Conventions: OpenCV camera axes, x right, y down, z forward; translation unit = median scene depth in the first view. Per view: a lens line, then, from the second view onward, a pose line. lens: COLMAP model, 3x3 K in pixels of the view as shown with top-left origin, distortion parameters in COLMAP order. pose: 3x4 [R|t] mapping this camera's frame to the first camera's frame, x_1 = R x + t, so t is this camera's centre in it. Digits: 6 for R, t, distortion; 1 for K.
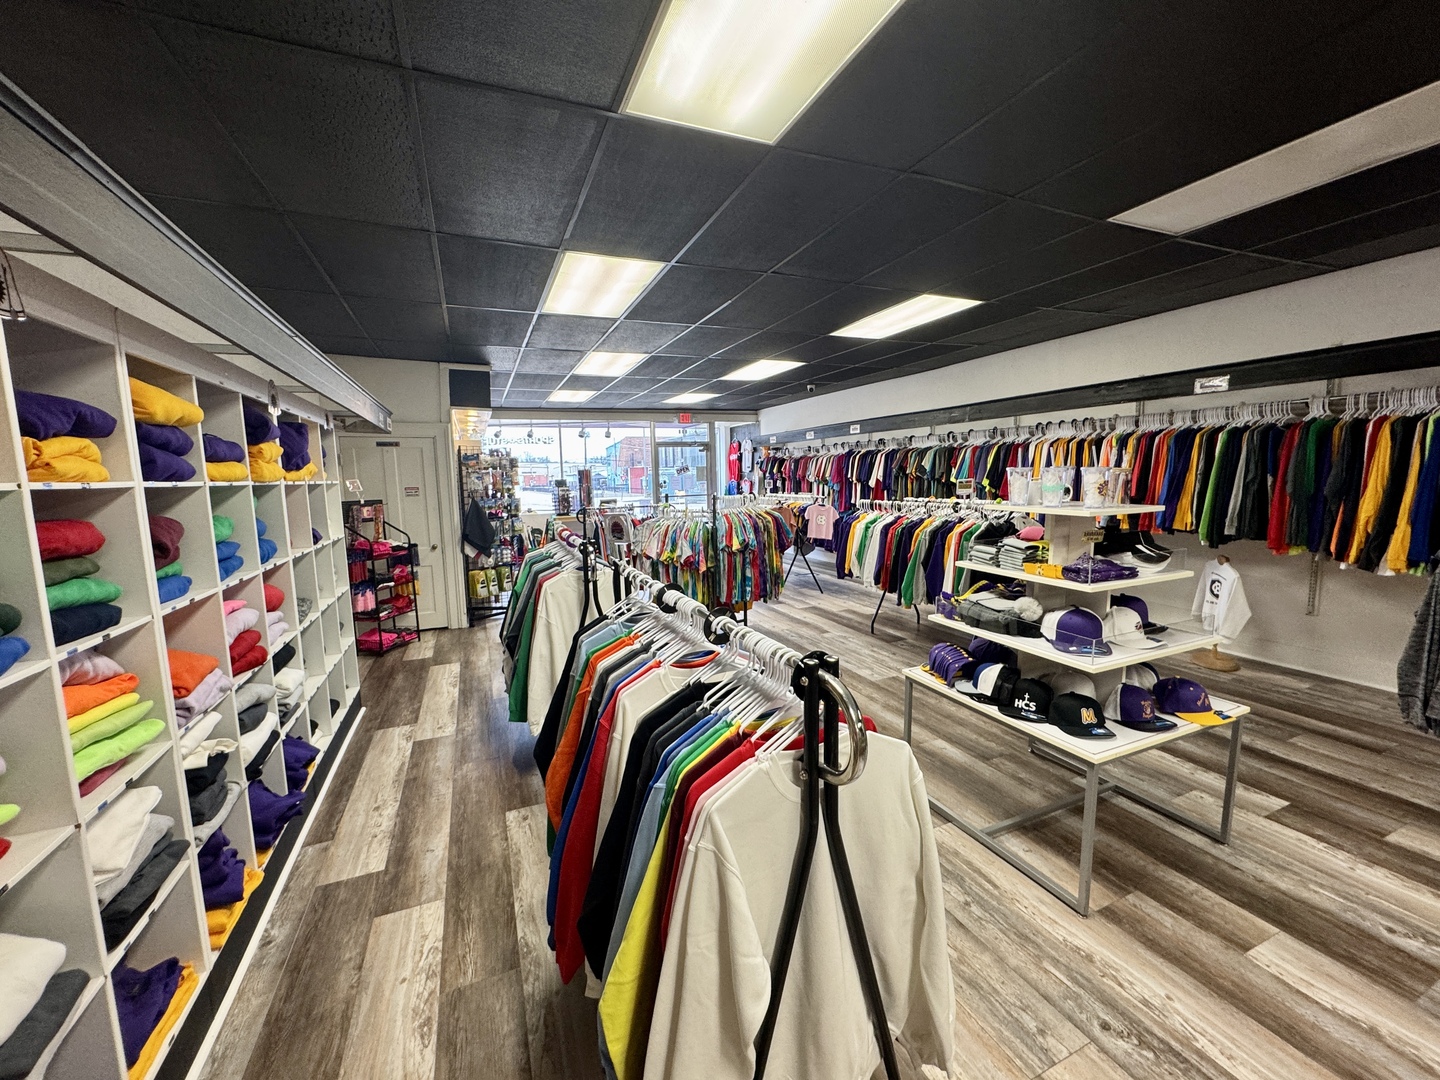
lens RADIAL K [[570.5, 0, 718.6], [0, 570.5, 537.9], [0, 0, 1]] dist [-0.002620, -0.000437]
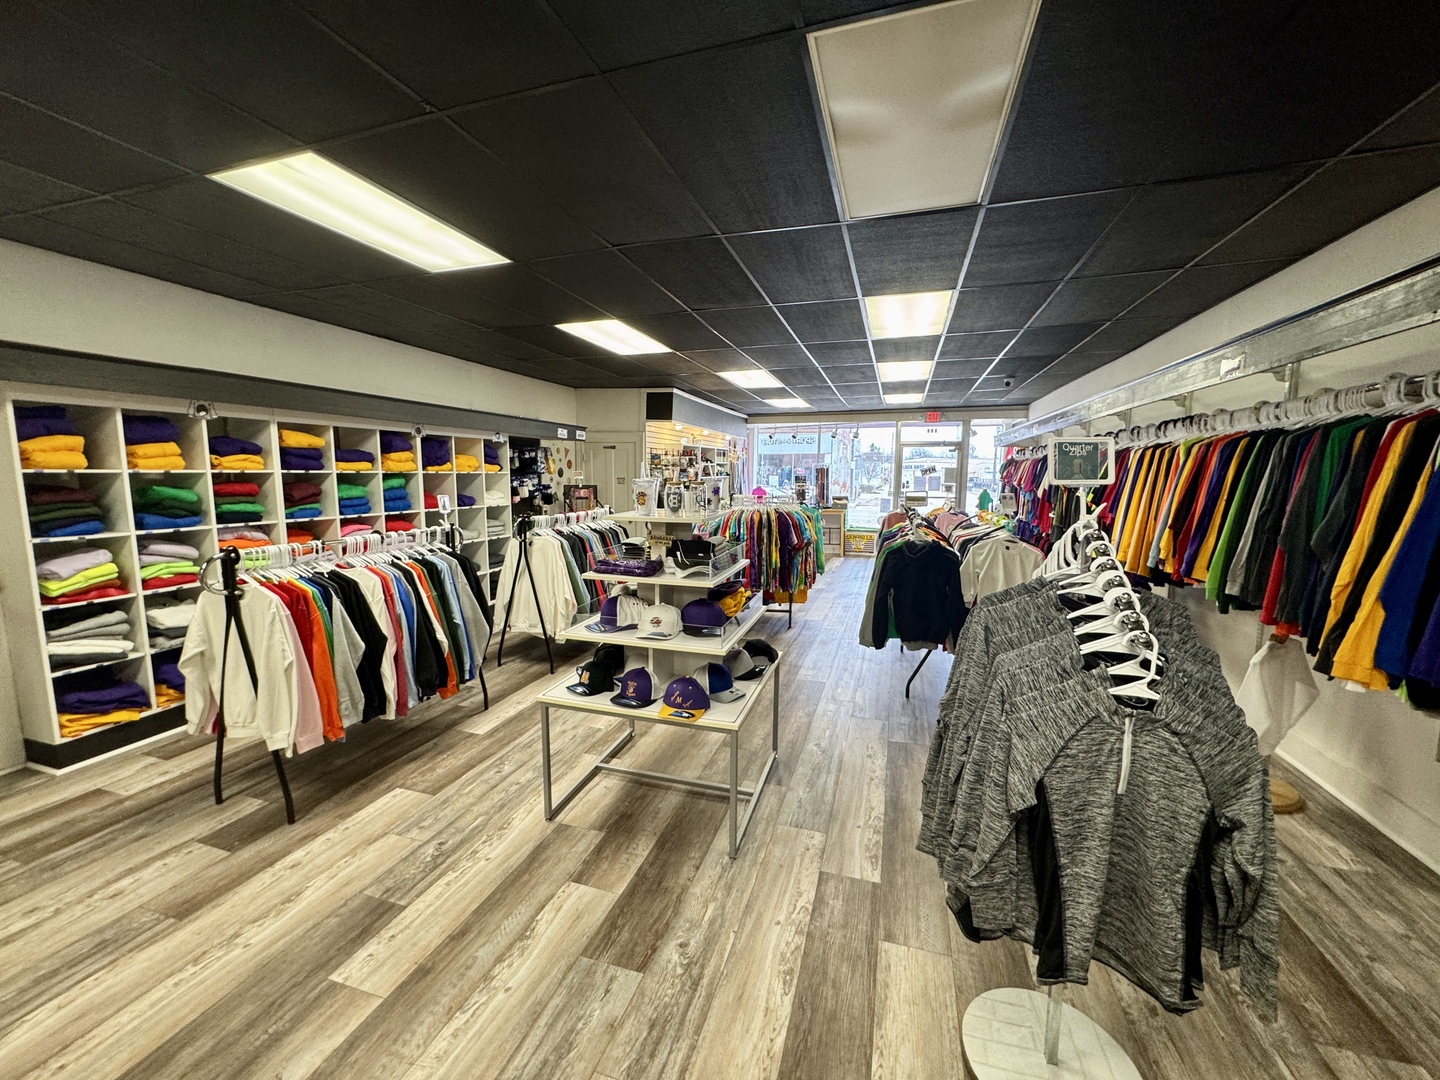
lens RADIAL K [[570.5, 0, 718.6], [0, 570.5, 537.9], [0, 0, 1]] dist [-0.002620, -0.000437]
pose [[0.757003, 0.105028, -0.644916, 0.742828], [-0.099374, 0.994021, 0.045235, -0.035814], [0.645811, 0.029845, 0.762914, 0.098350]]
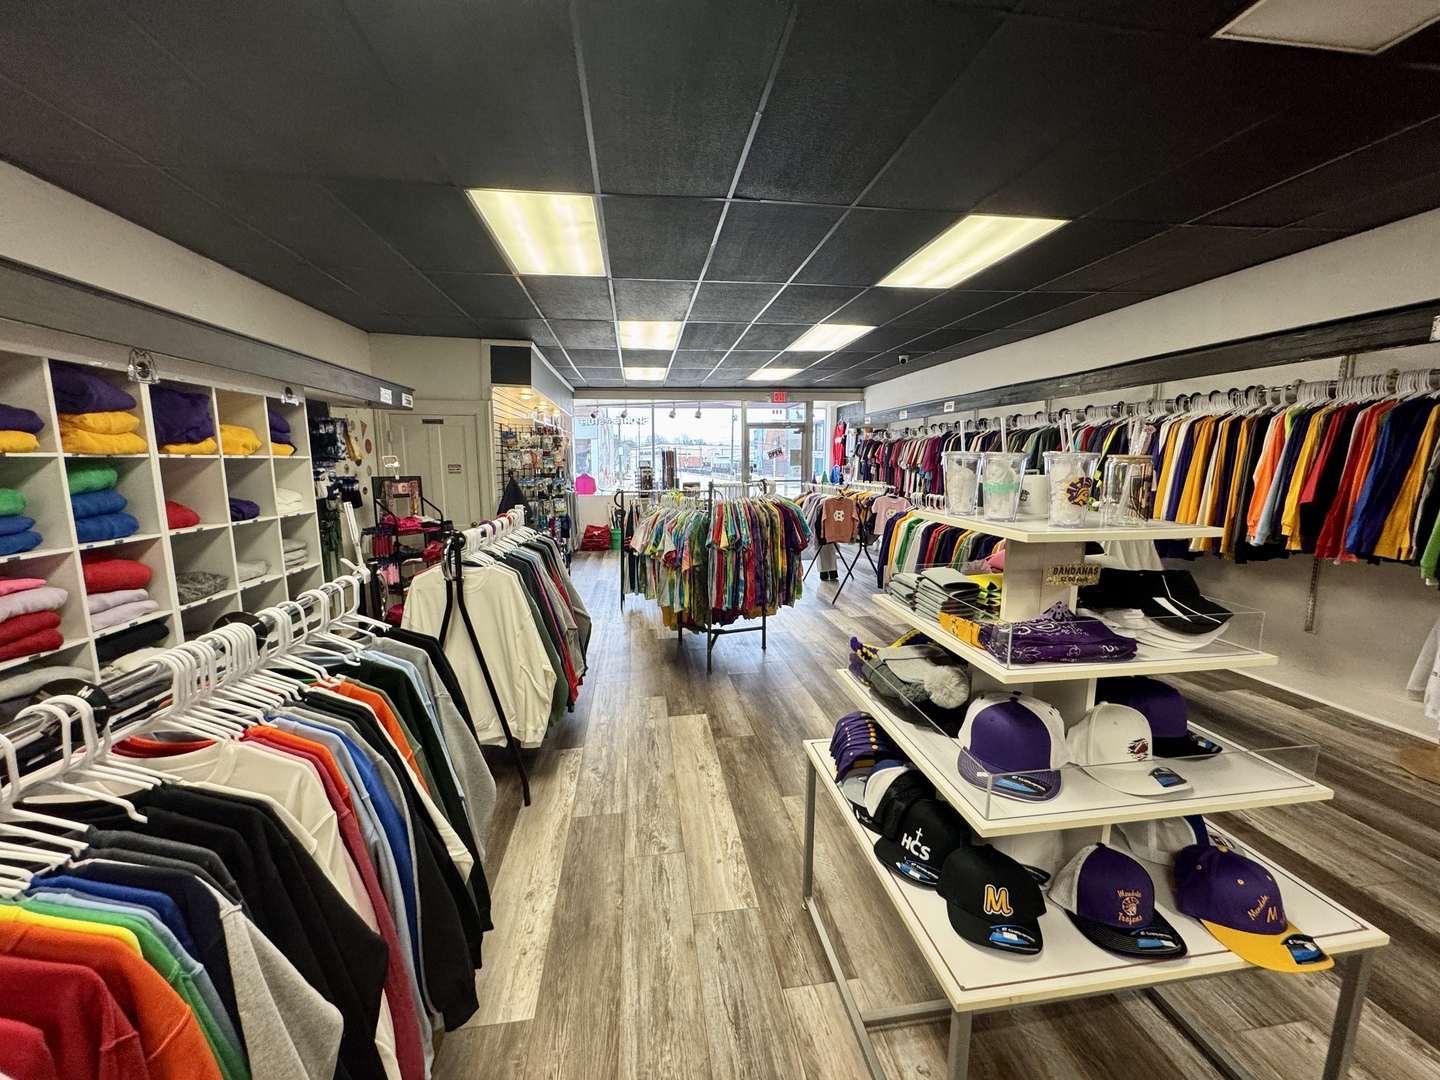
lens RADIAL K [[570.5, 0, 718.6], [0, 570.5, 537.9], [0, 0, 1]] dist [-0.002620, -0.000437]
pose [[0.965501, 0.055098, -0.254505, 0.228800], [-0.047814, 0.998252, 0.034726, -0.021450], [0.255973, -0.021359, 0.966448, 0.180005]]
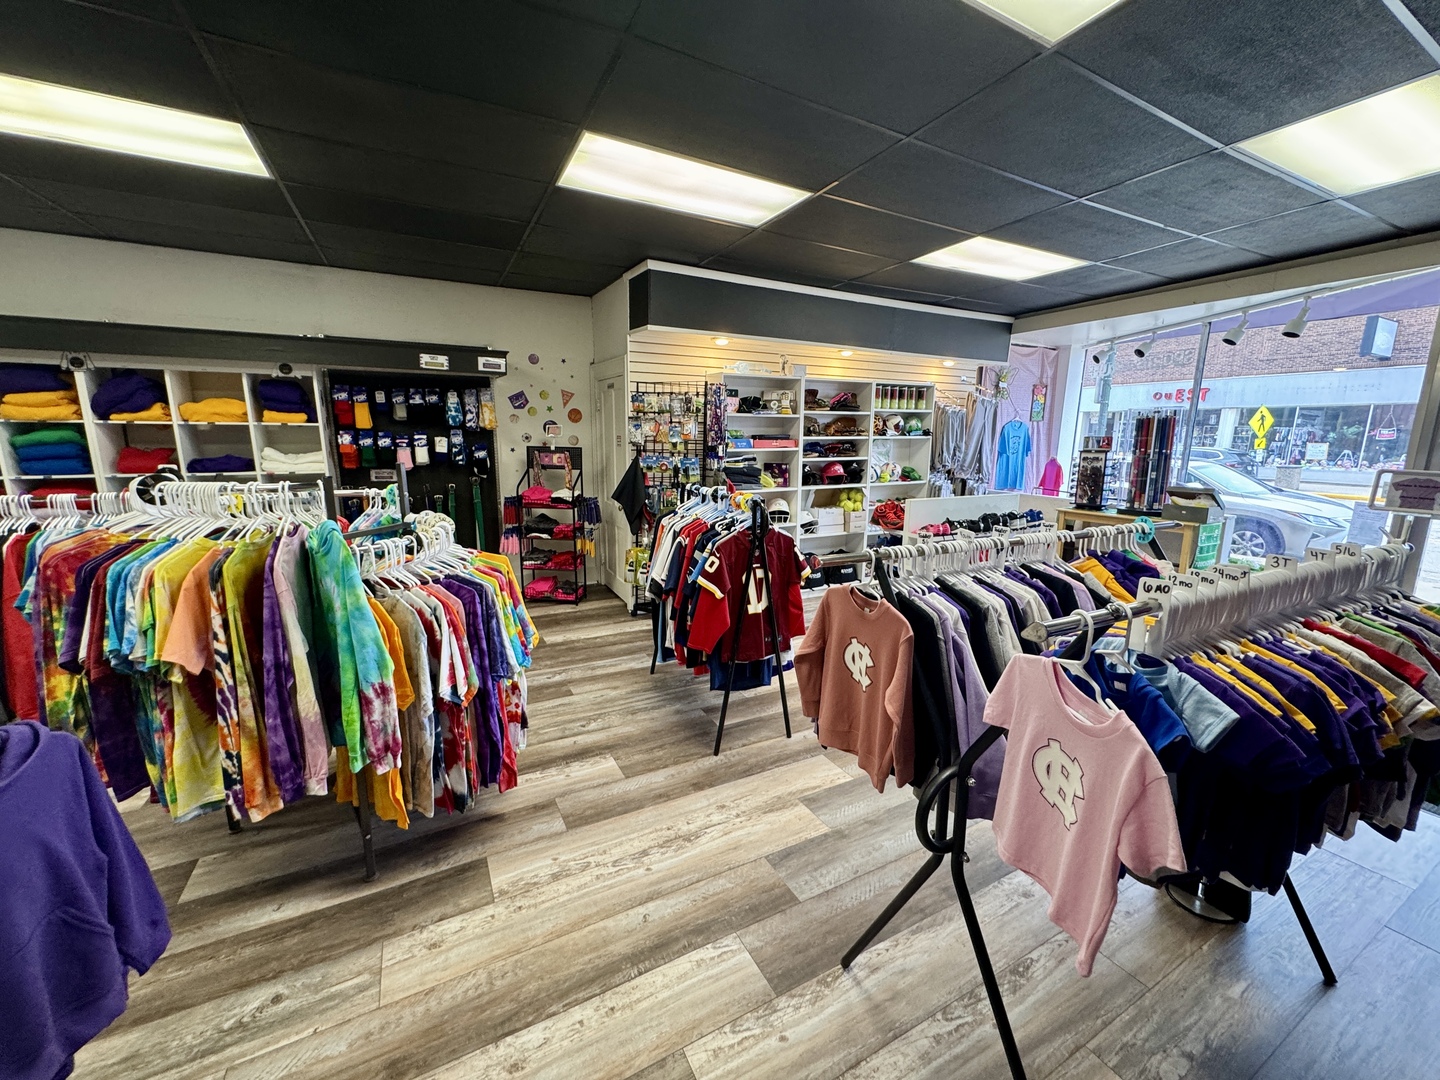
lens RADIAL K [[570.5, 0, 718.6], [0, 570.5, 537.9], [0, 0, 1]] dist [-0.002620, -0.000437]
pose [[0.084186, 0.204443, -0.975252, 0.447397], [-0.122959, 0.973377, 0.193436, -0.158934], [0.988835, 0.103631, 0.107083, 1.377141]]
